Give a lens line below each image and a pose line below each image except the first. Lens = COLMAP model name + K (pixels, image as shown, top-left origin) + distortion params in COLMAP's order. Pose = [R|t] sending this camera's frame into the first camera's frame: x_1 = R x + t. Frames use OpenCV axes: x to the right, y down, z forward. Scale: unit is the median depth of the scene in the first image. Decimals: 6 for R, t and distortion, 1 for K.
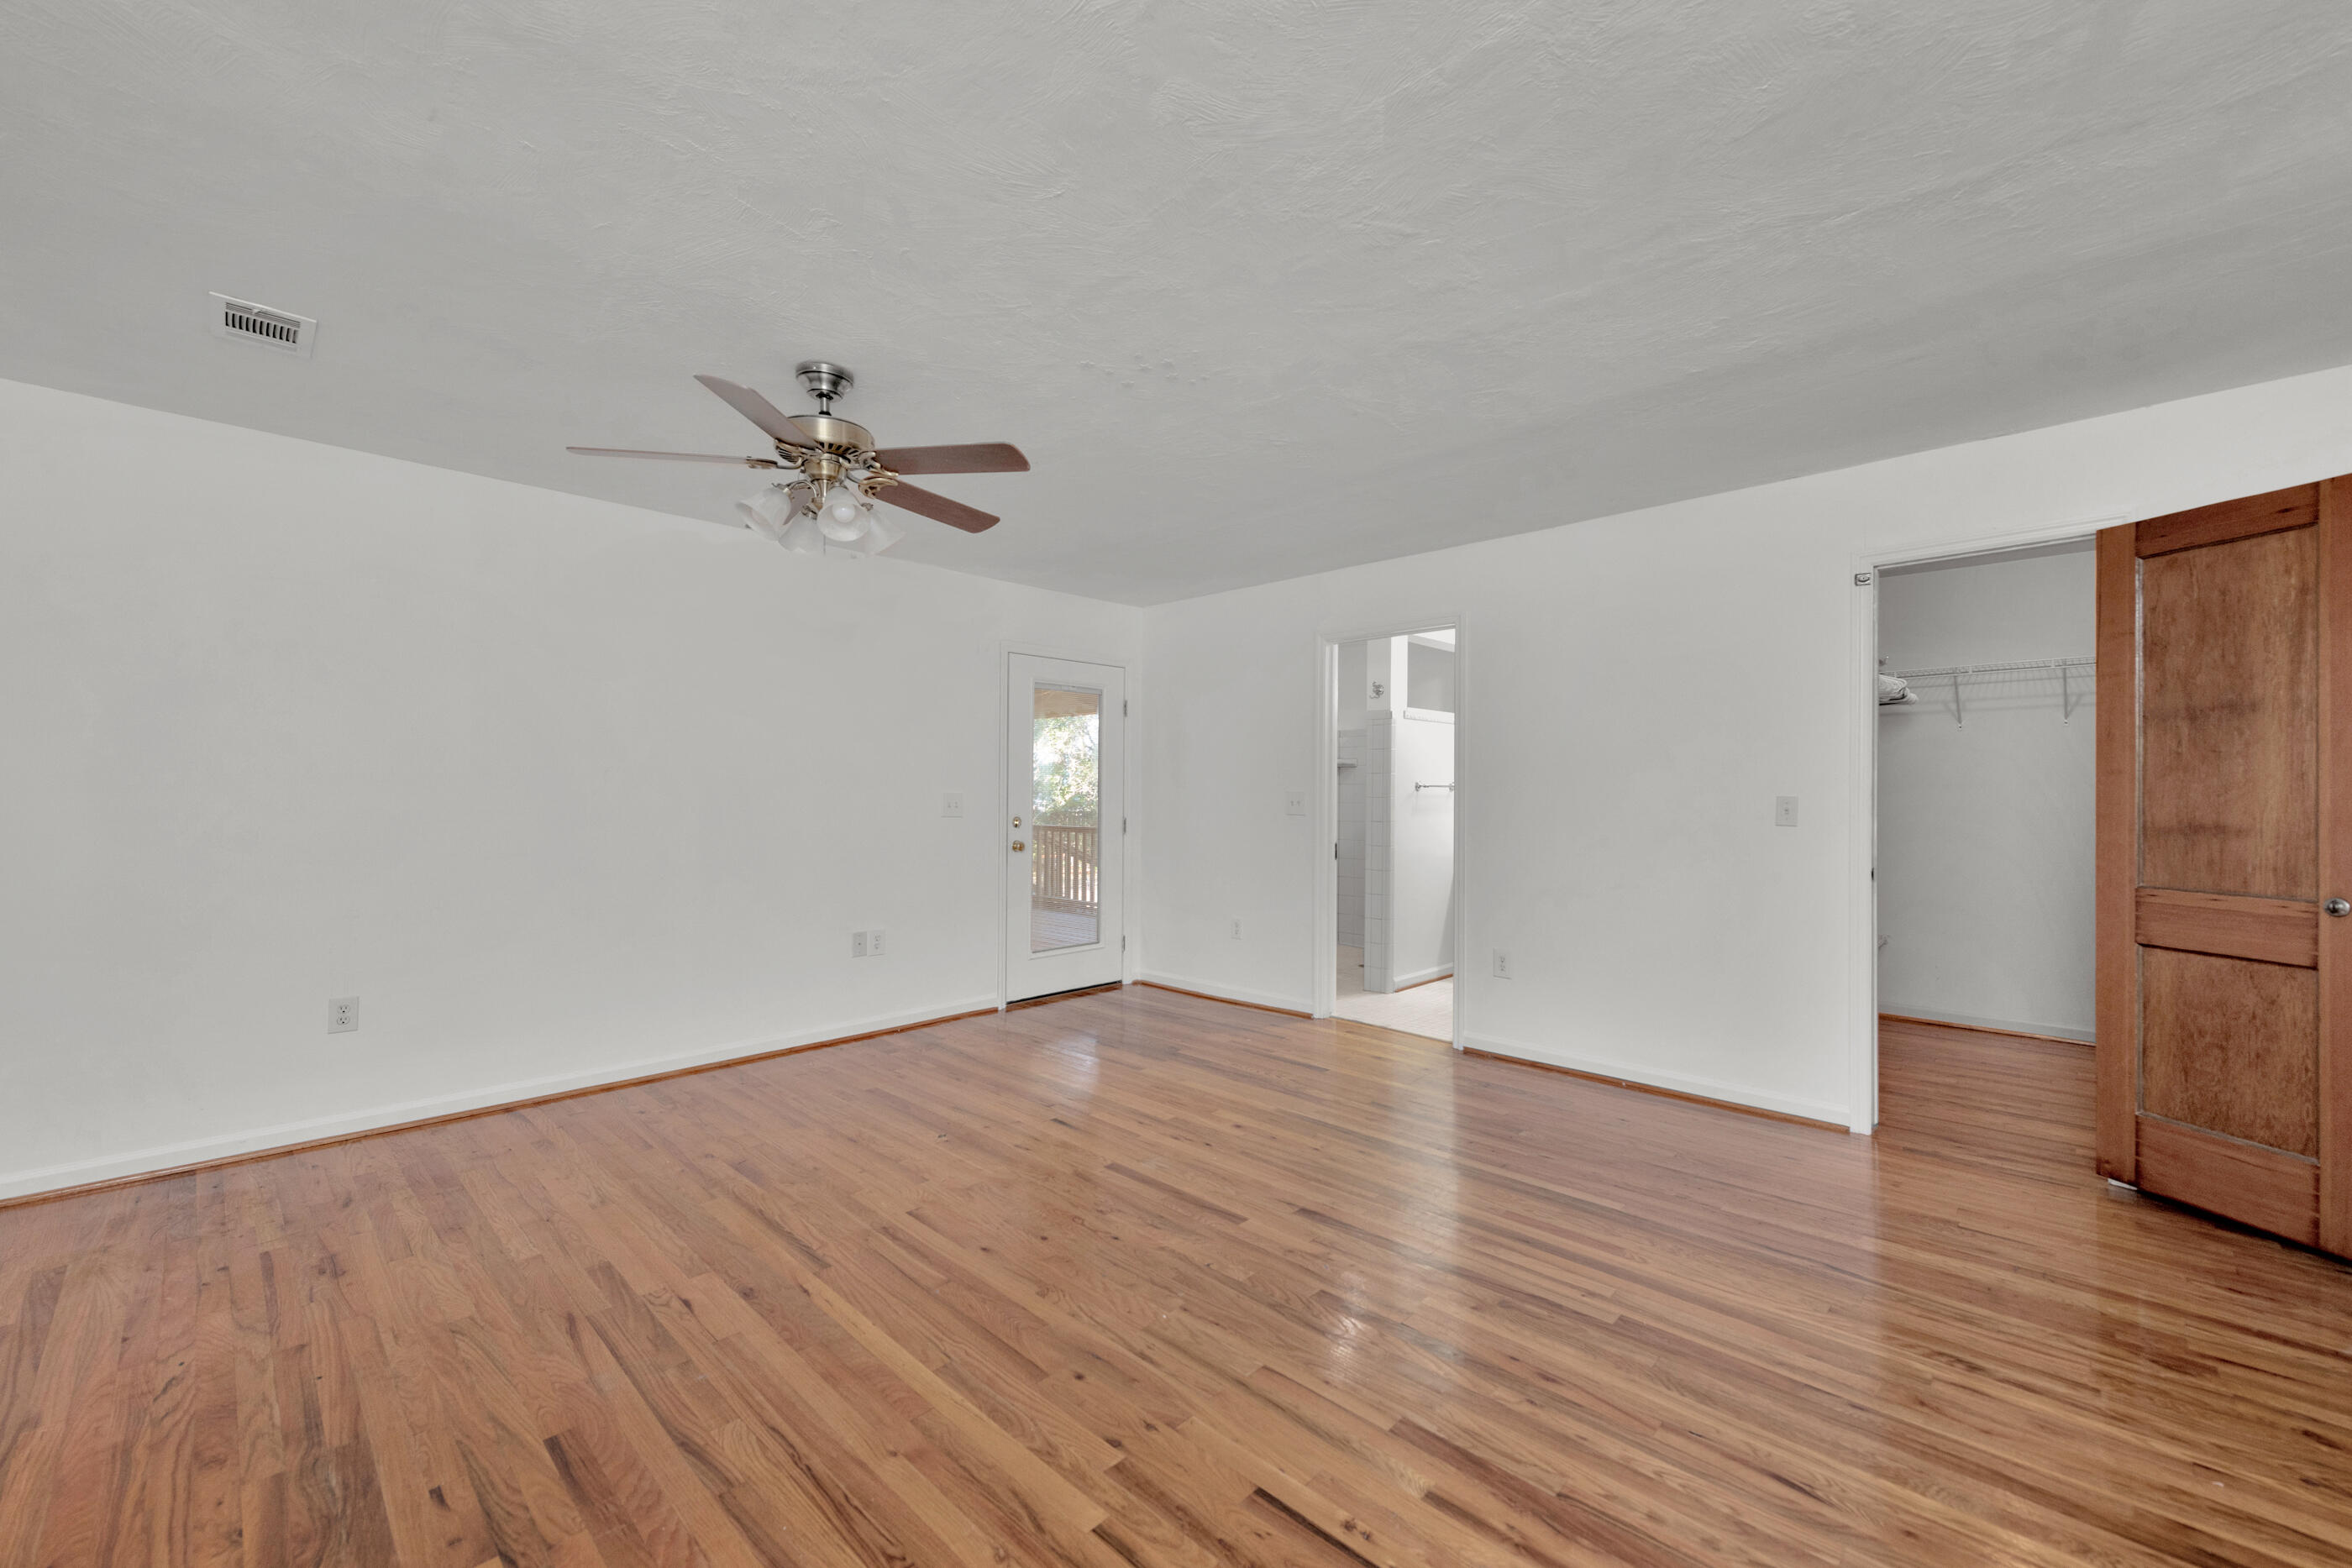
lens RADIAL K [[939.5, 0, 1185.3], [0, 939.5, 793.6], [0, 0, 1]] dist [0.023444, -0.006382]
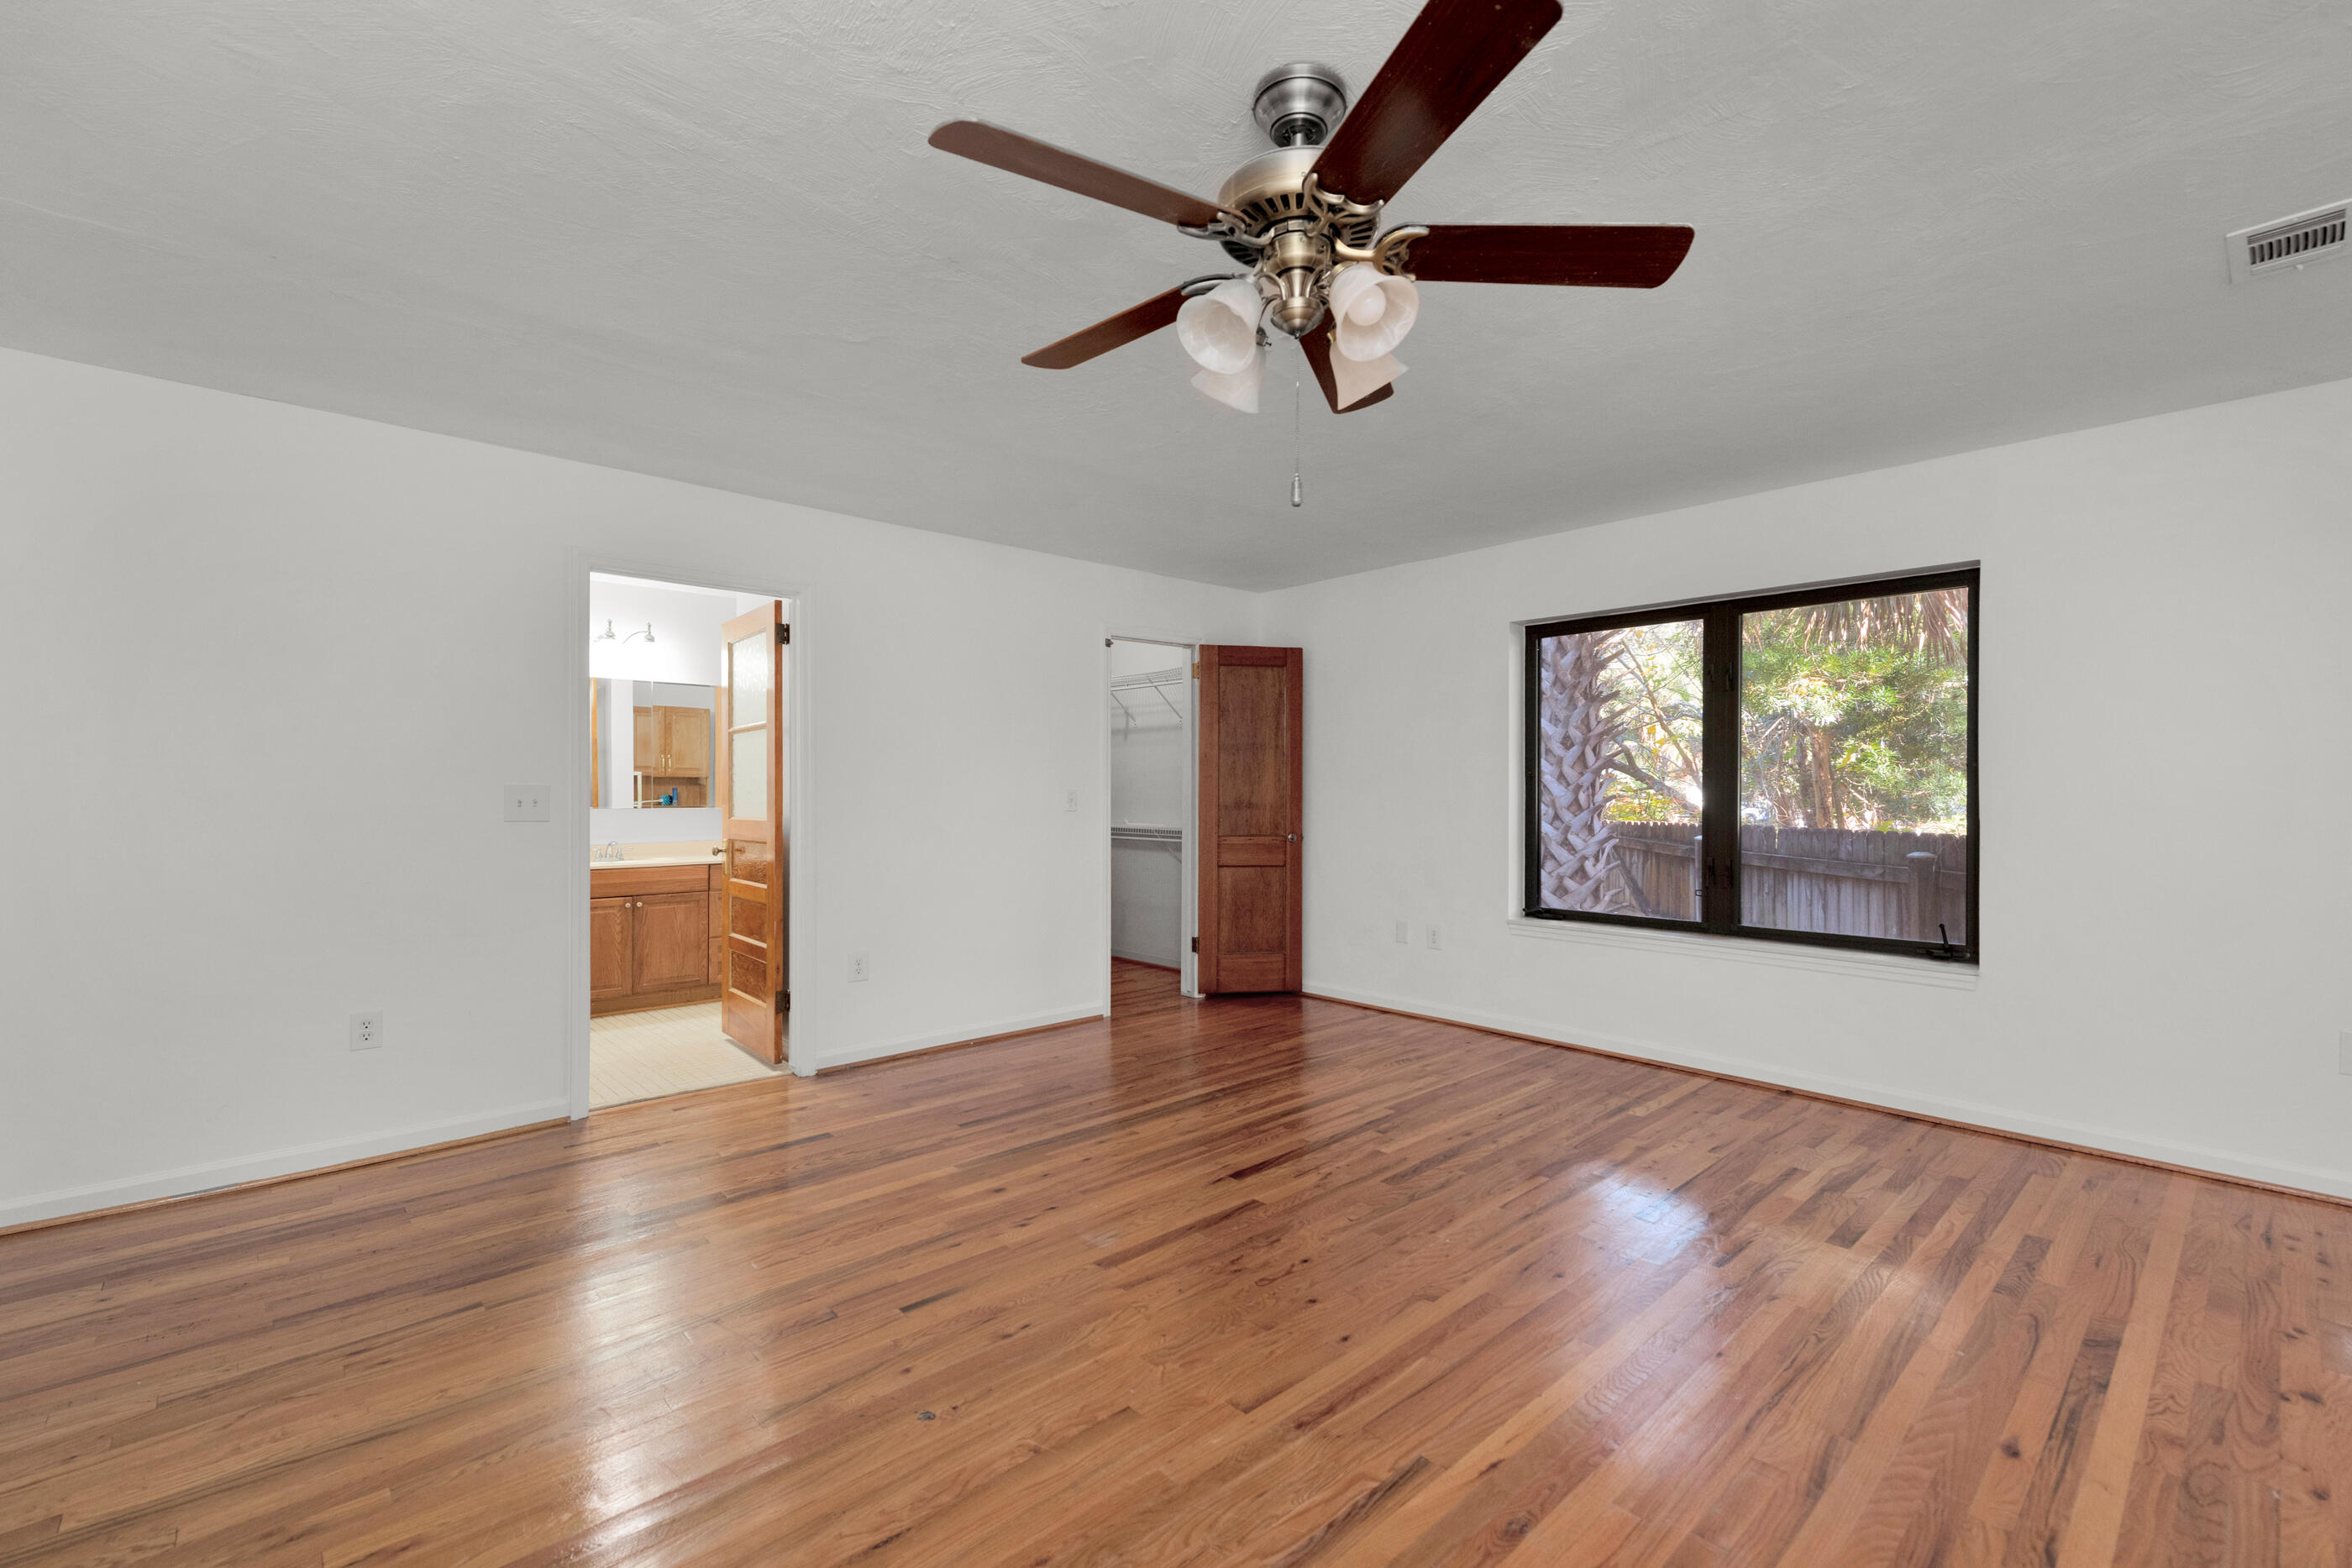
lens RADIAL K [[939.5, 0, 1185.3], [0, 939.5, 793.6], [0, 0, 1]] dist [0.023444, -0.006382]
pose [[0.084926, -0.005640, 0.996371, -0.955590], [-0.001373, 0.999982, 0.005777, 0.001016], [-0.996386, -0.001858, 0.084916, 0.976825]]
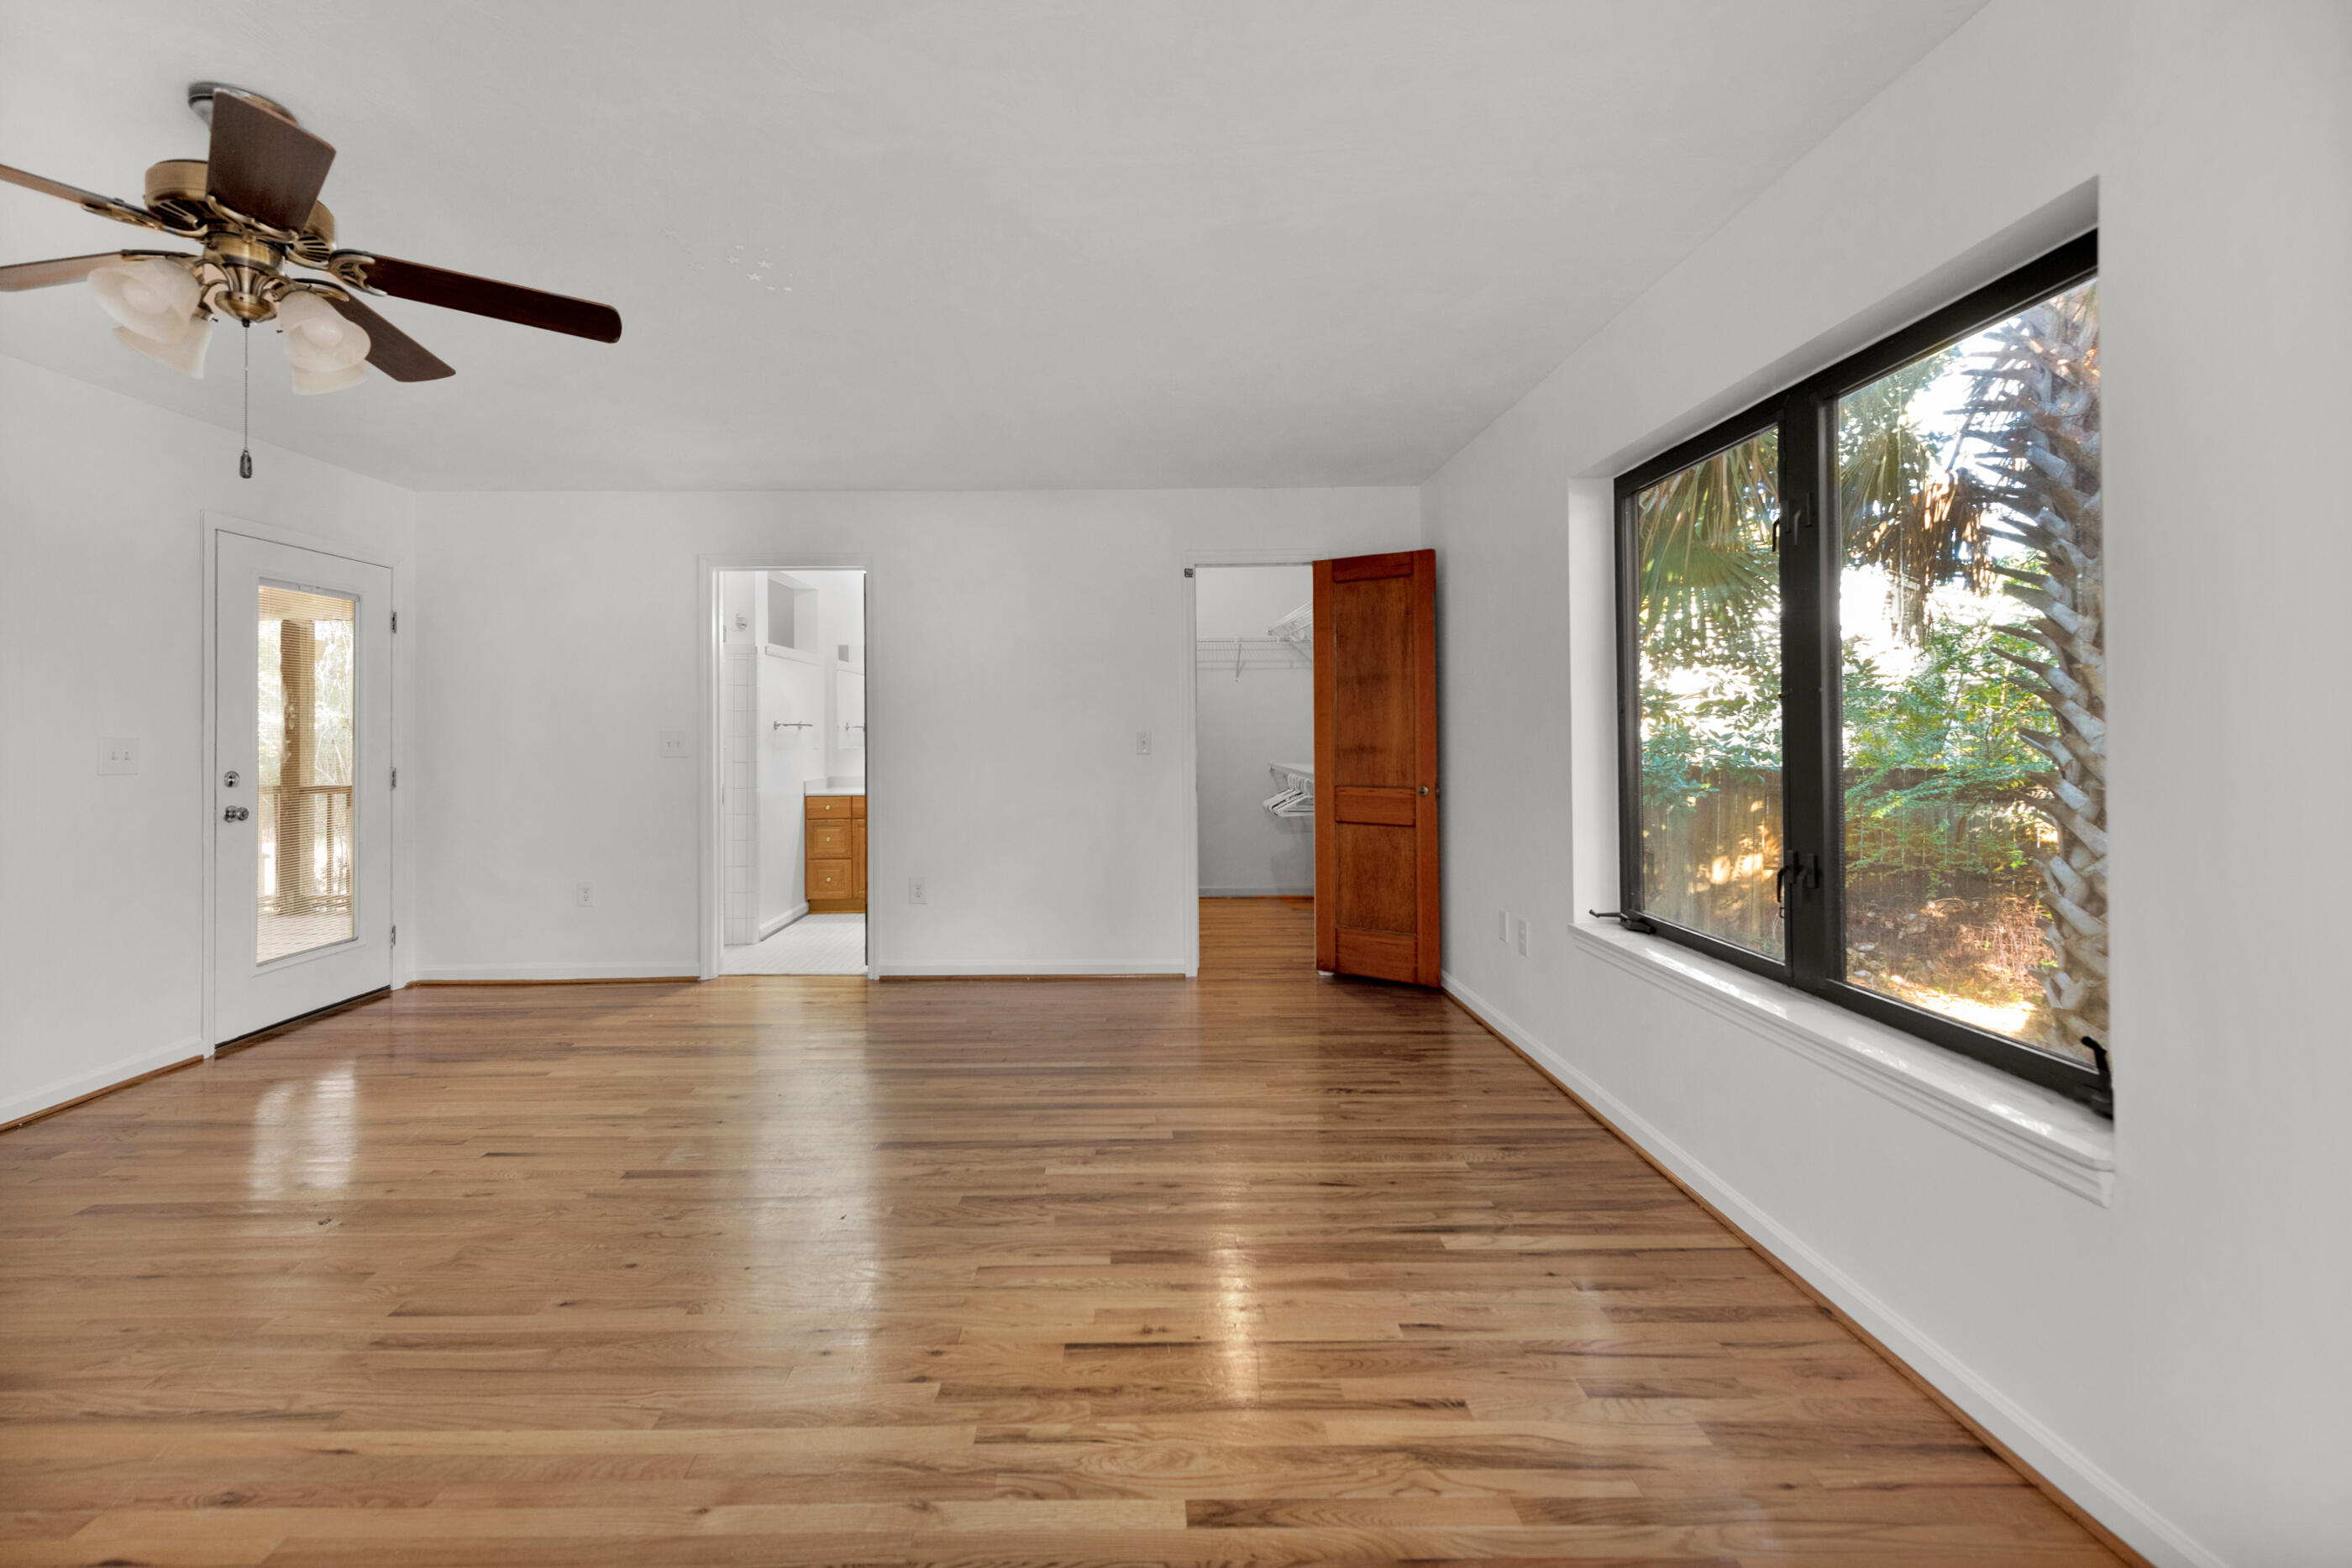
lens RADIAL K [[962.6, 0, 1143.1], [0, 962.6, 728.9], [0, 0, 1]] dist [0.023150, -0.006822]
pose [[0.719402, -0.004519, 0.694579, -0.393411], [0.007685, 0.999969, -0.001454, 0.001015], [-0.694552, 0.006384, 0.719415, 0.059934]]
